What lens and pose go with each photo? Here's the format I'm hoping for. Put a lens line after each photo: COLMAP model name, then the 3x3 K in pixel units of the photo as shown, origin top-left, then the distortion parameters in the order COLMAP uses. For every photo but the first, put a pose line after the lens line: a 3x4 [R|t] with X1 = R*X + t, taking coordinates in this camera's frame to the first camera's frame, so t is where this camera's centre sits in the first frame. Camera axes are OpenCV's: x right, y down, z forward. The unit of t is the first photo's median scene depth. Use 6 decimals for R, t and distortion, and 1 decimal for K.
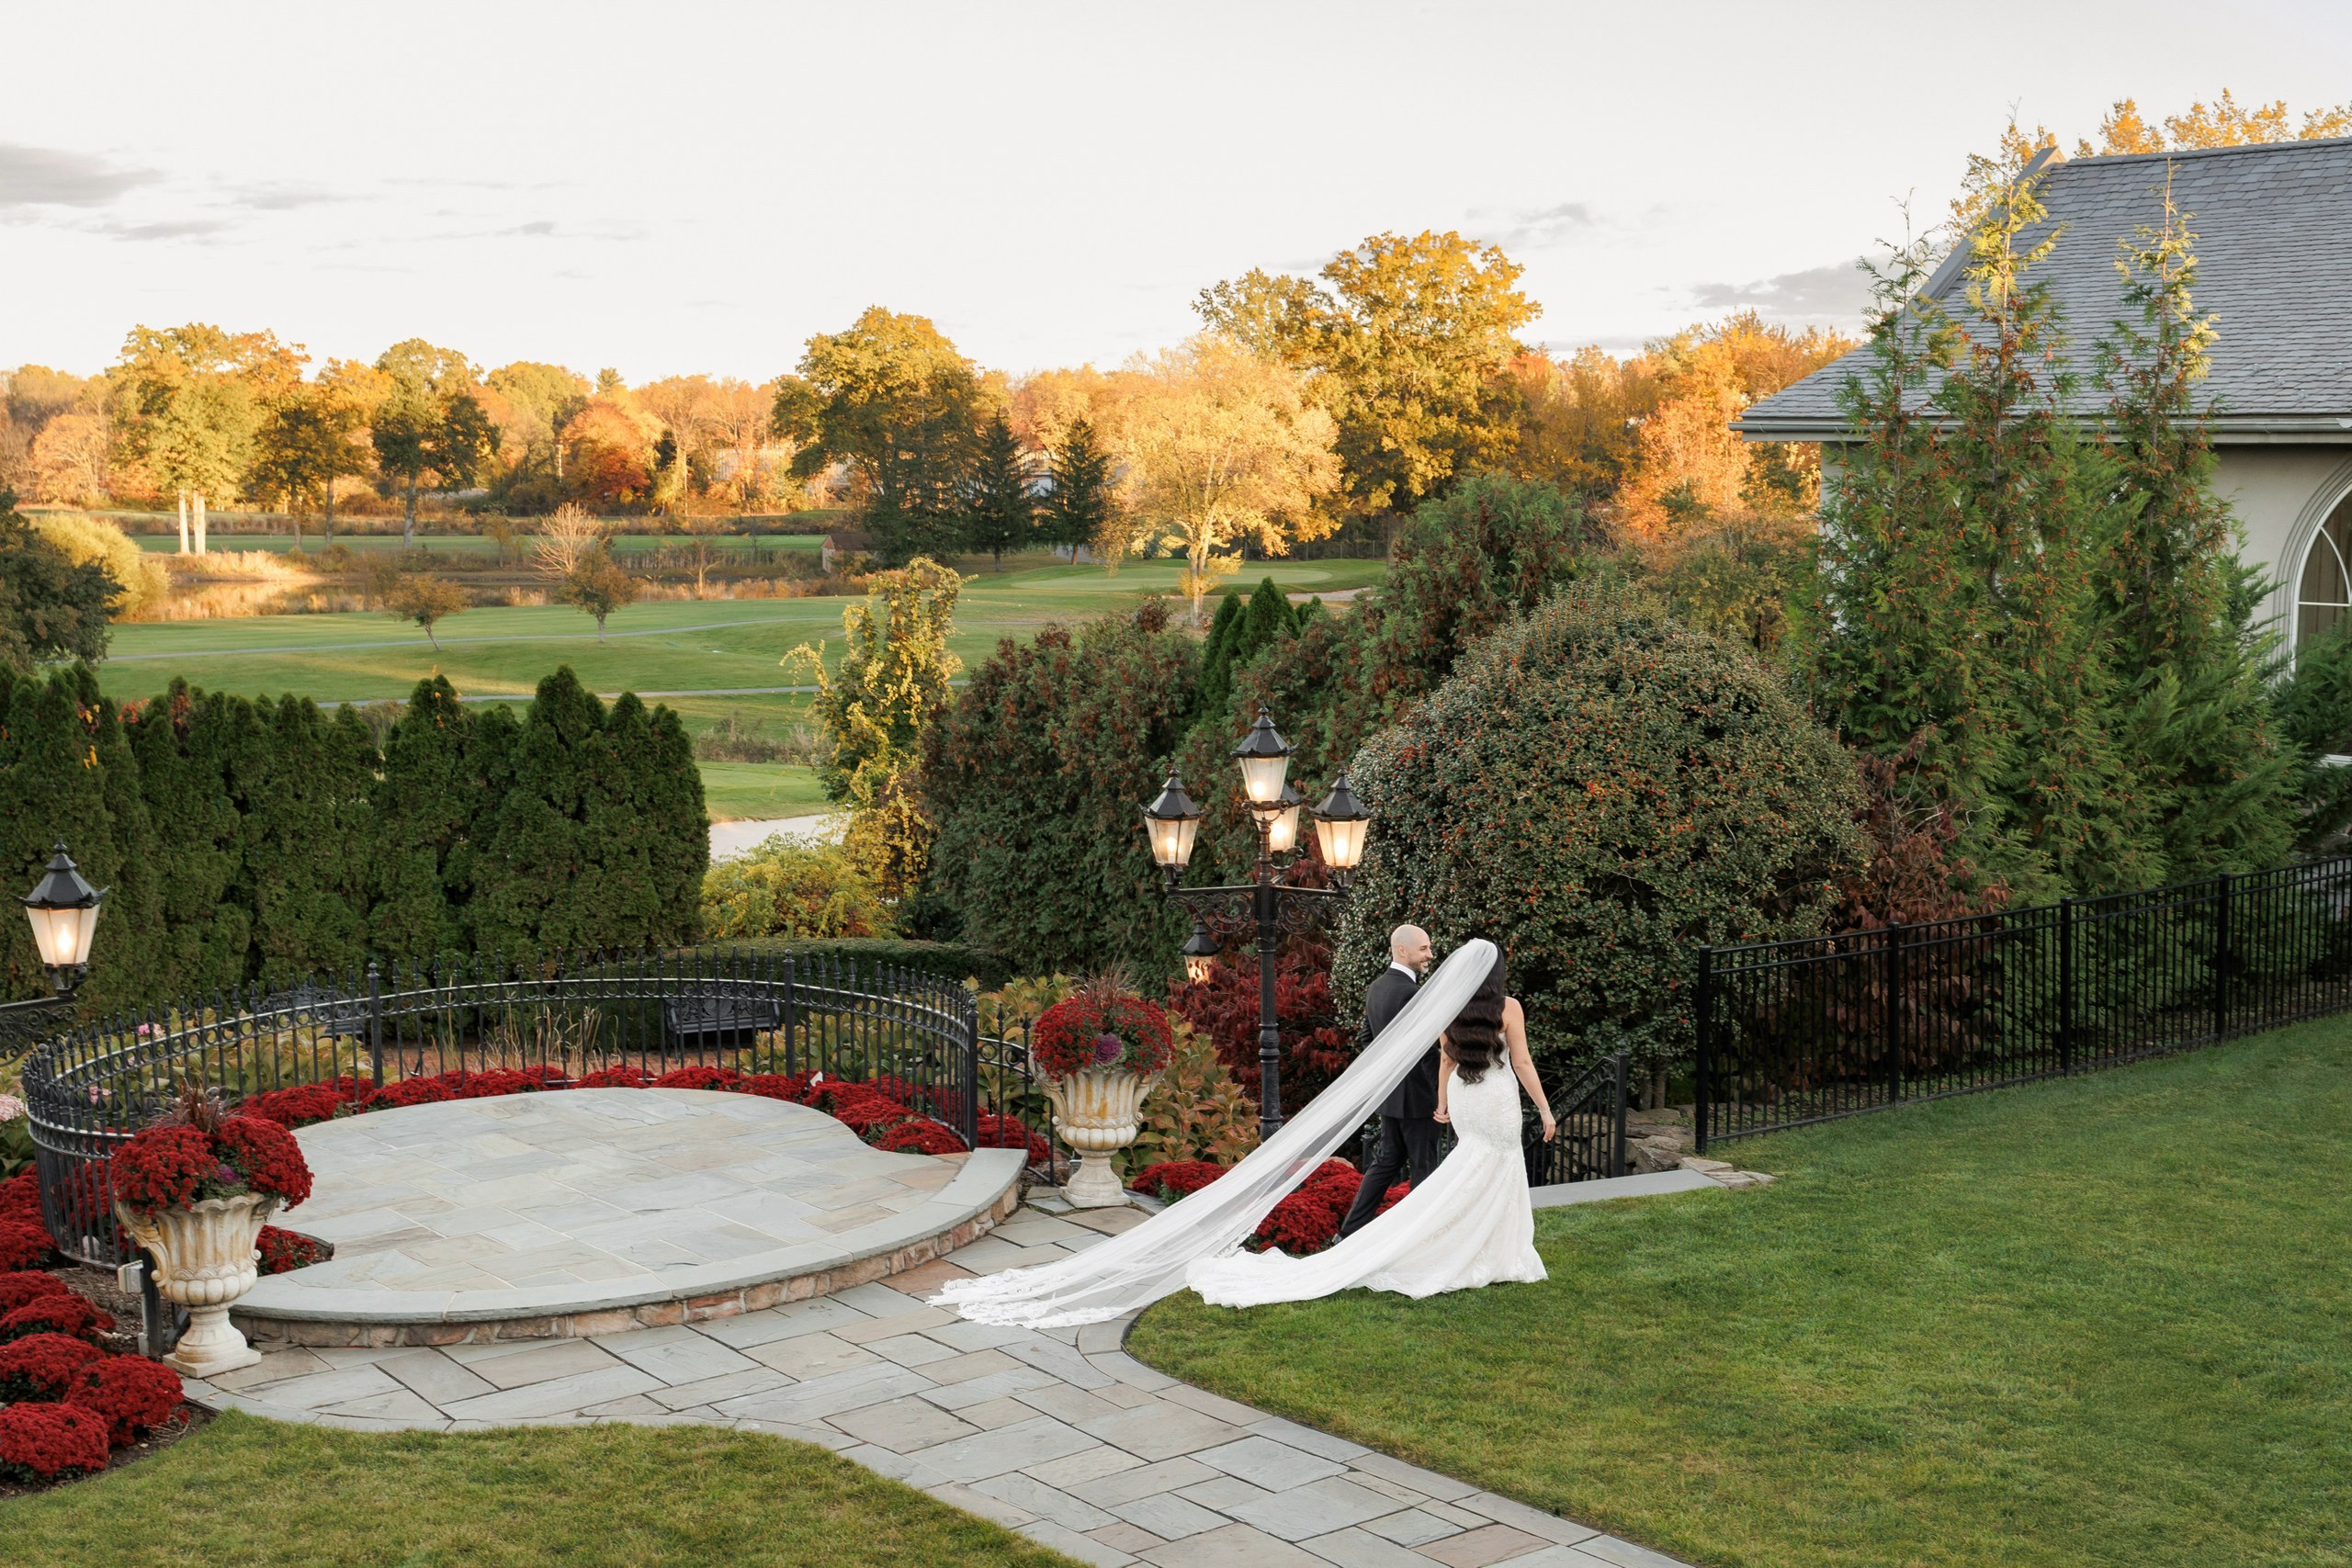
lens RADIAL K [[2705.8, 0, 1117.0], [0, 2705.8, 786.0], [0, 0, 1]] dist [0.027580, -0.056273]
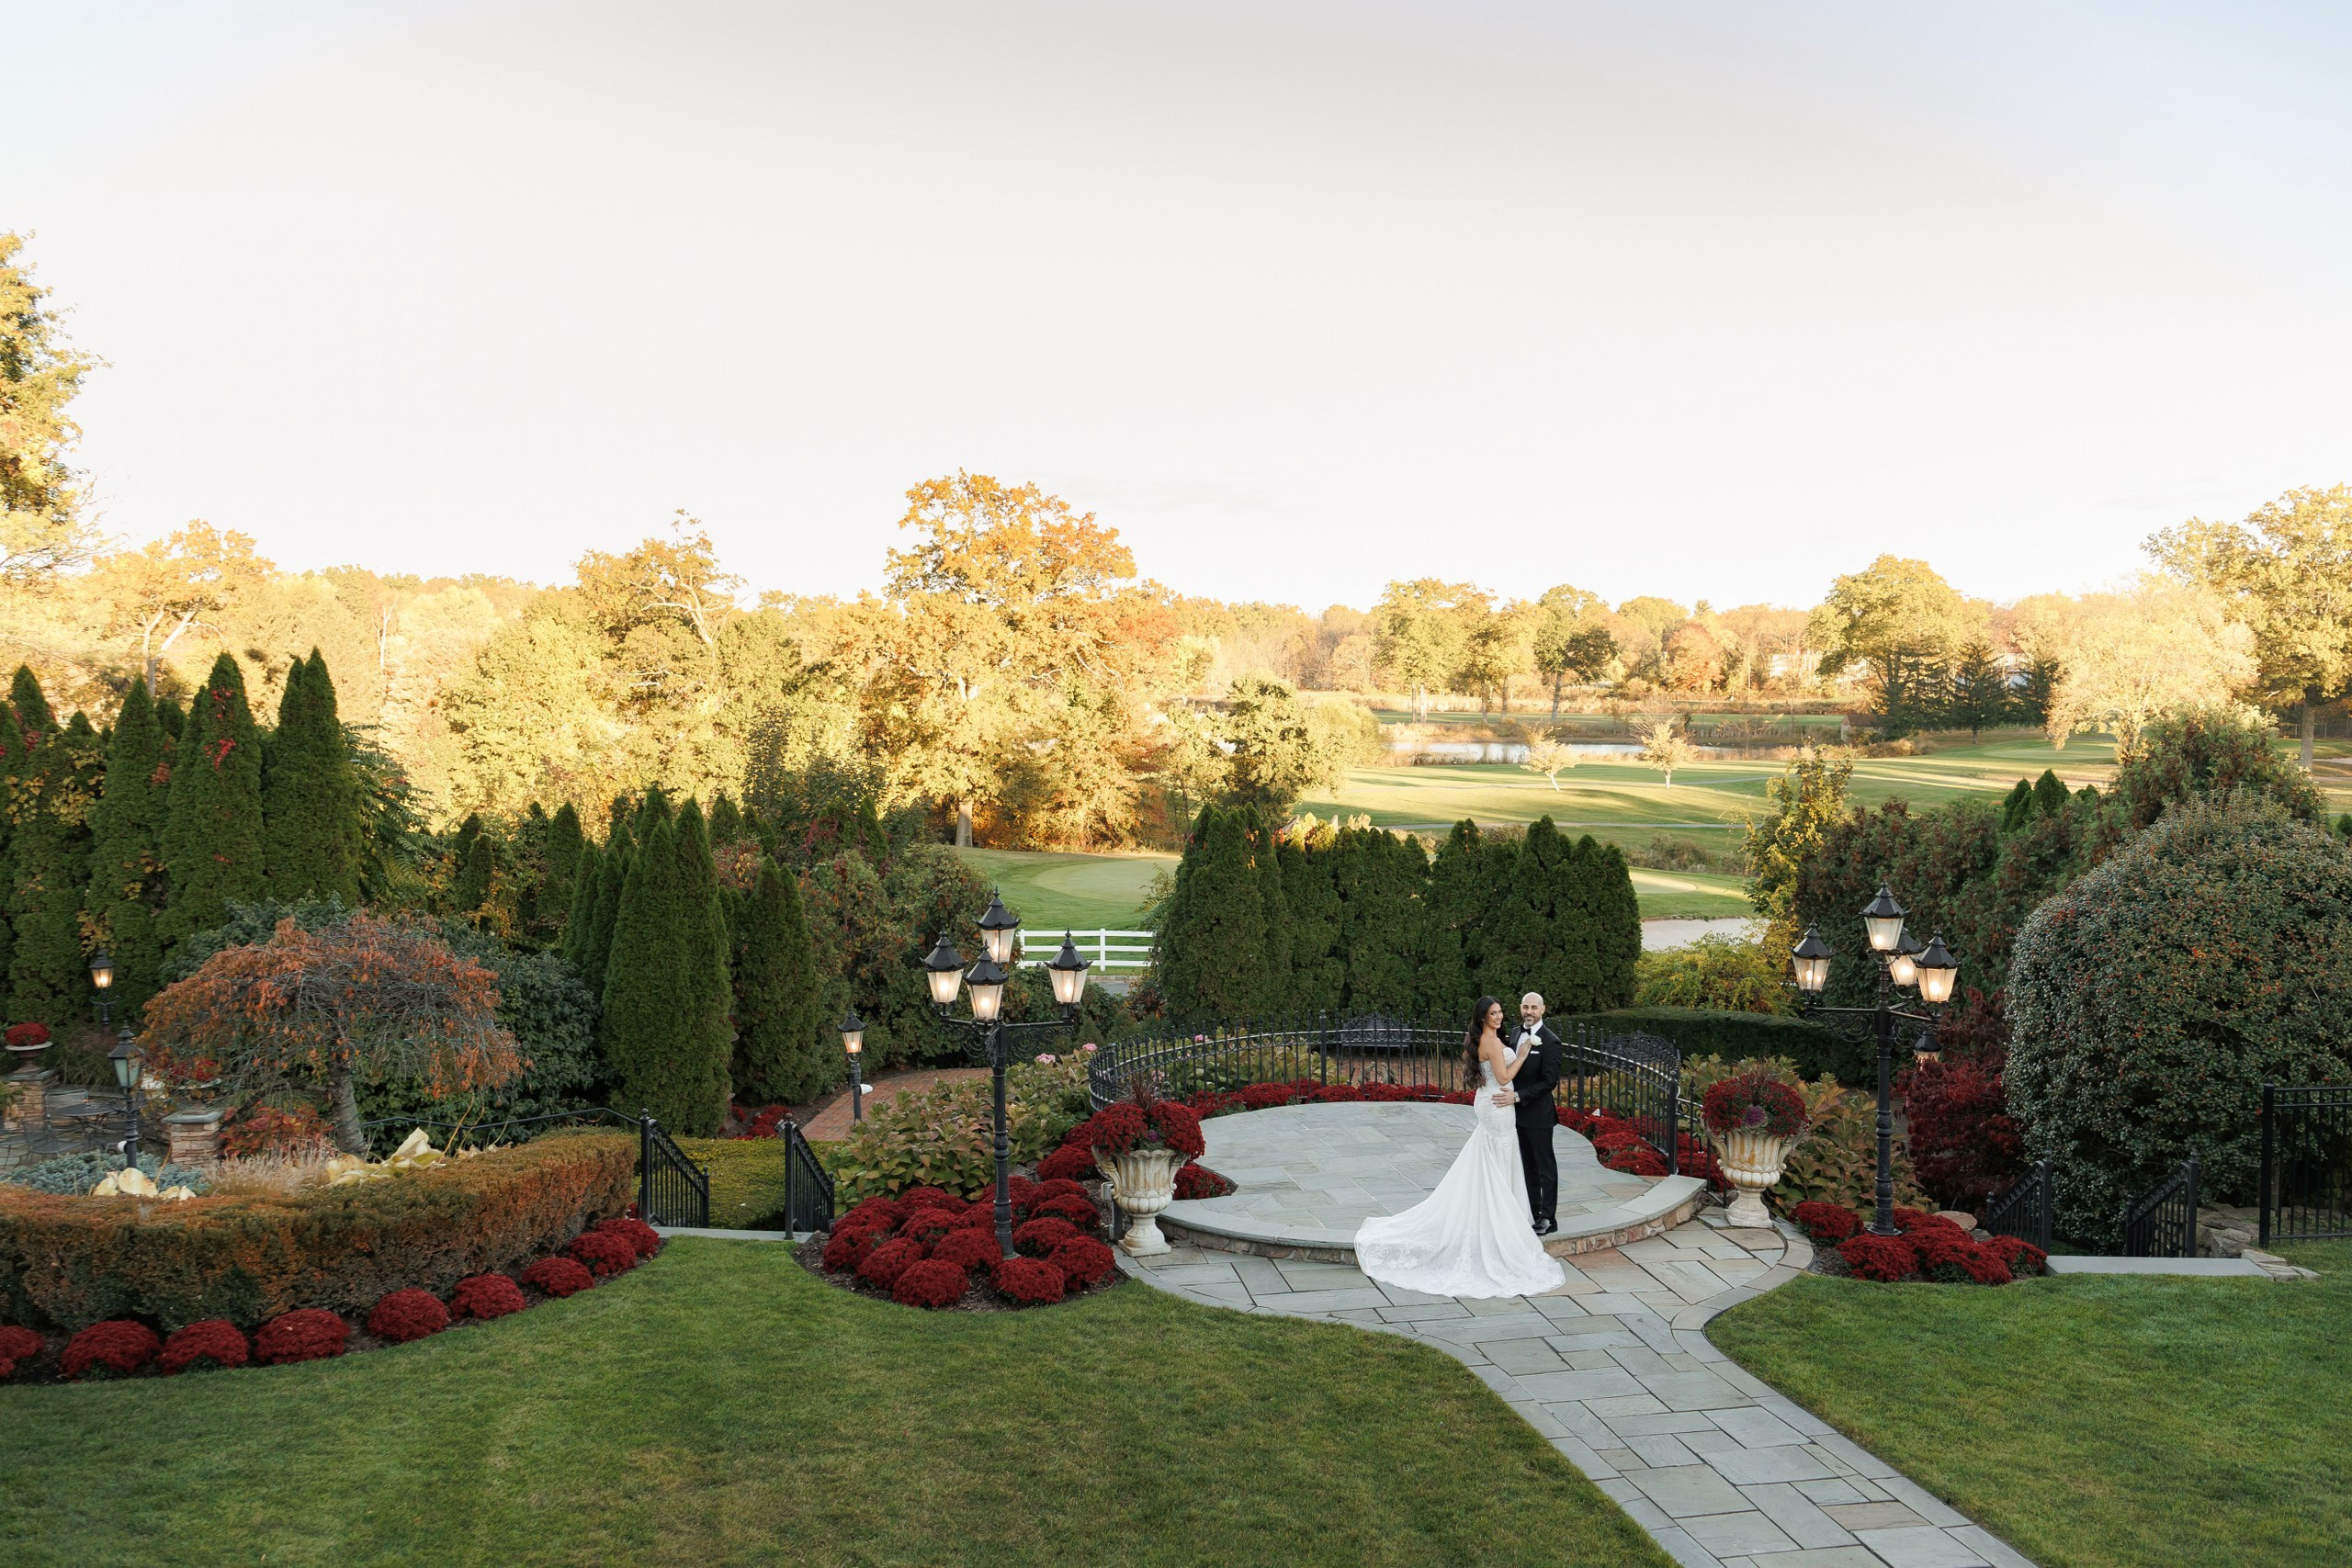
lens RADIAL K [[1817.5, 0, 1176.0], [0, 1817.5, 784.0], [0, 0, 1]] dist [0.024682, -0.046029]
pose [[0.893162, 0.026402, -0.448960, 0.090079], [-0.049873, 0.997933, -0.040532, -0.014037], [0.446962, 0.058593, 0.892632, -0.002458]]
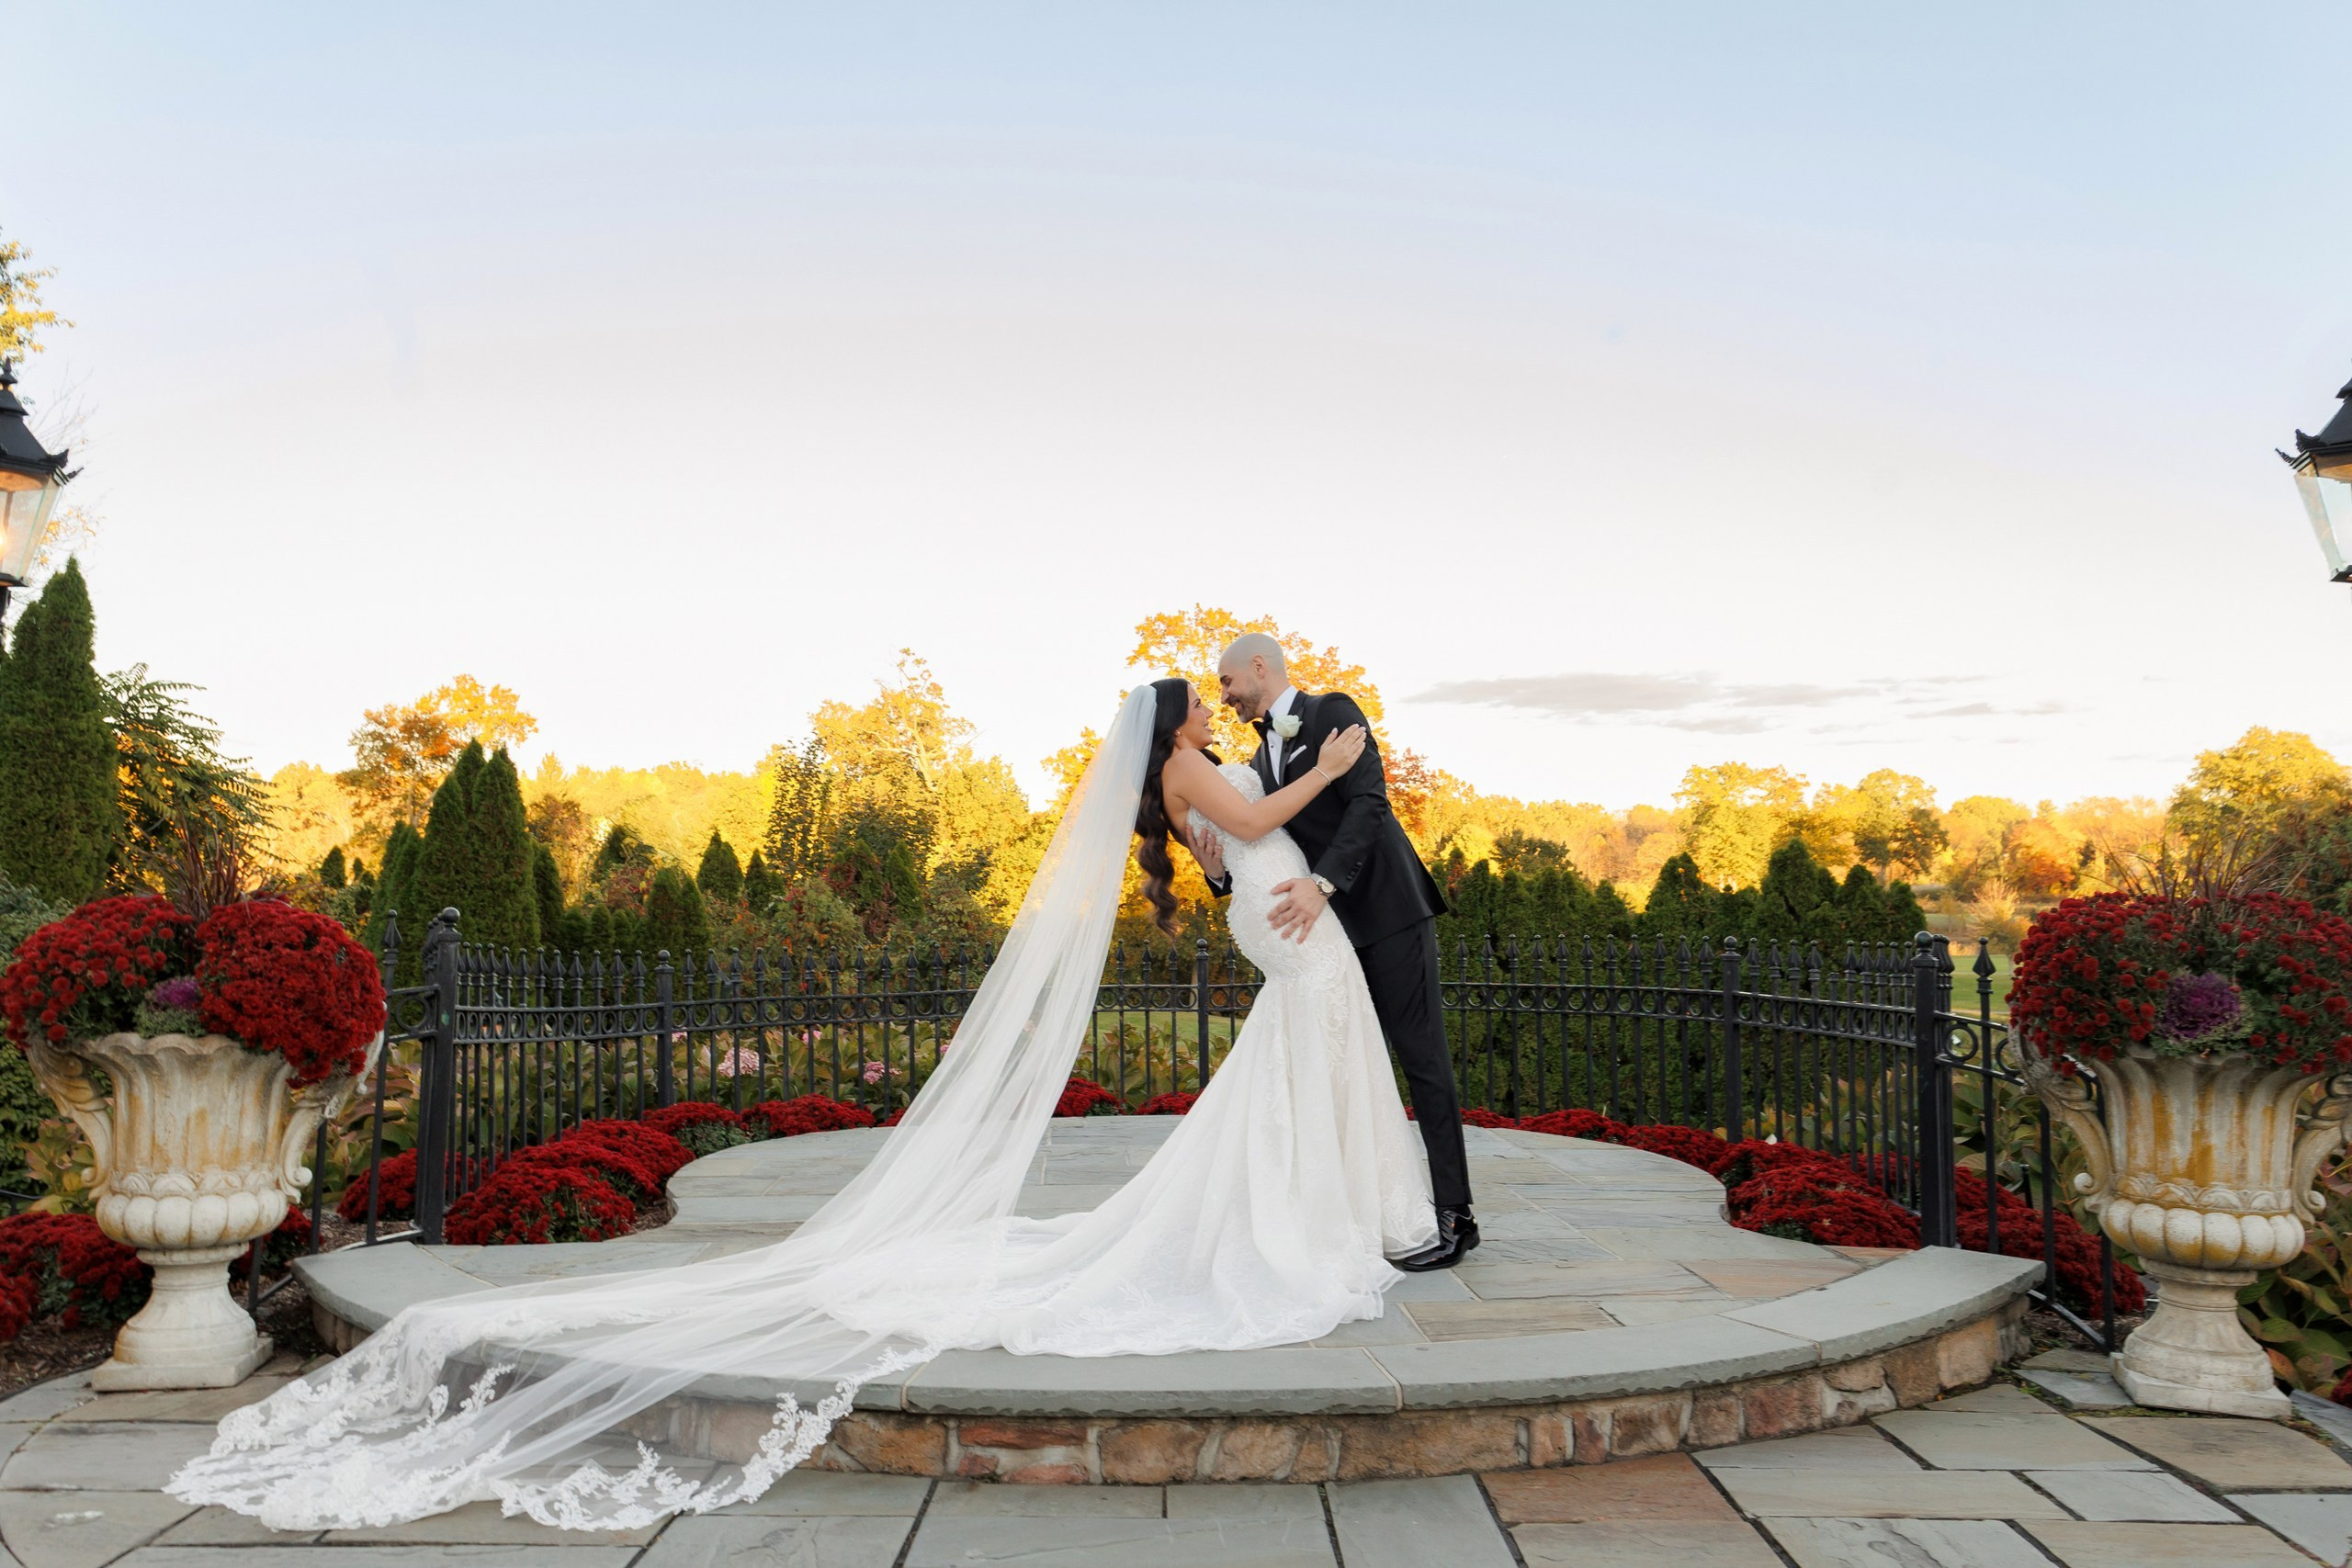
lens RADIAL K [[1827.5, 0, 1187.2], [0, 1827.5, 674.9], [0, 0, 1]] dist [0.005003, -0.013248]
pose [[0.811400, -0.055938, -0.581808, 0.021441], [-0.076768, 0.976588, -0.200956, 0.069131], [0.579428, 0.207720, 0.788109, 0.407506]]
